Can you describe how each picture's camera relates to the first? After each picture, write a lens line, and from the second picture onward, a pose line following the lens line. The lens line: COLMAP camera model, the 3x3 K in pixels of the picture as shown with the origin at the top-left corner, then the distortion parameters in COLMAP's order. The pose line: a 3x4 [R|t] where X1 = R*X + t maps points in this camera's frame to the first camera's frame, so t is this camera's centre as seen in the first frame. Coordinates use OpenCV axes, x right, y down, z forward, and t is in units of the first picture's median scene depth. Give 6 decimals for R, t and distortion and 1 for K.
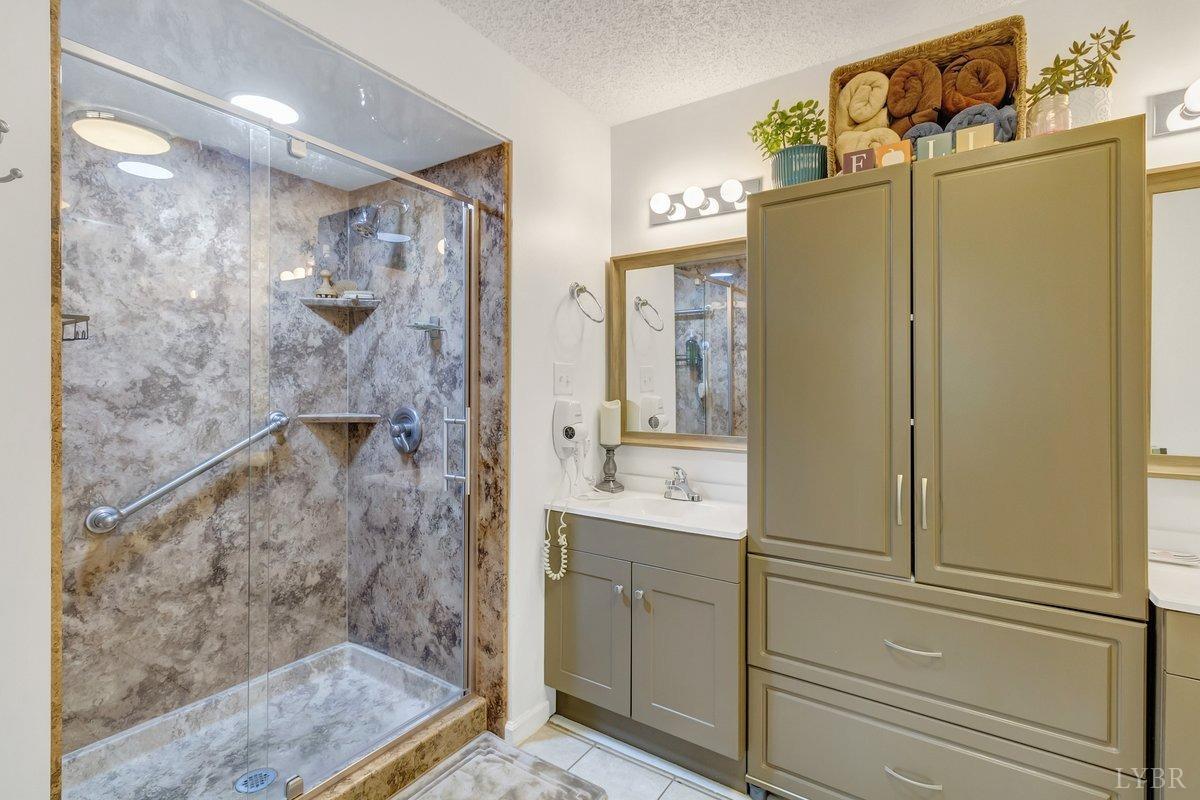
lens RADIAL K [[585.4, 0, 595.6], [0, 585.4, 386.1], [0, 0, 1]] dist [0.026214, 0.000311]
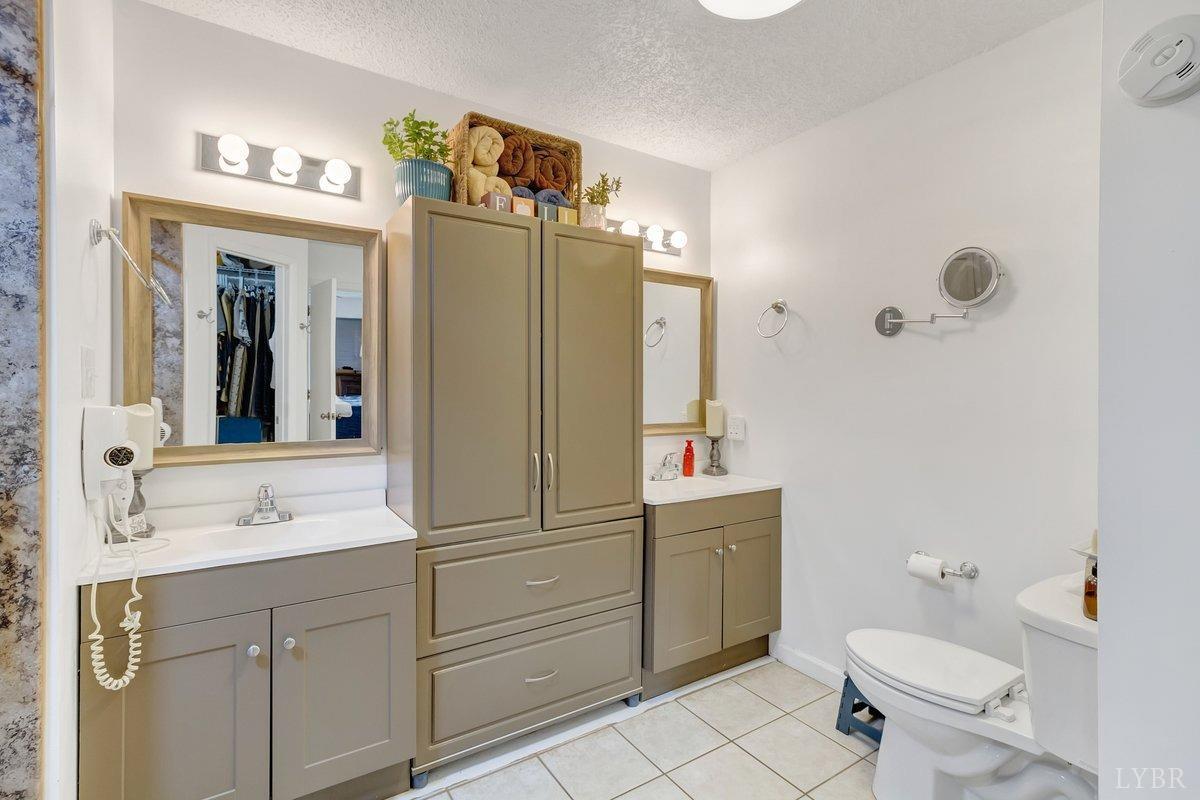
lens RADIAL K [[559.7, 0, 596.9], [0, 559.7, 392.7], [0, 0, 1]] dist [0.001651, 0.001115]
pose [[0.389066, -0.009231, 0.921164, -0.526371], [-0.005692, 0.999907, 0.012424, -0.001837], [-0.921192, -0.010077, 0.388977, 0.354479]]
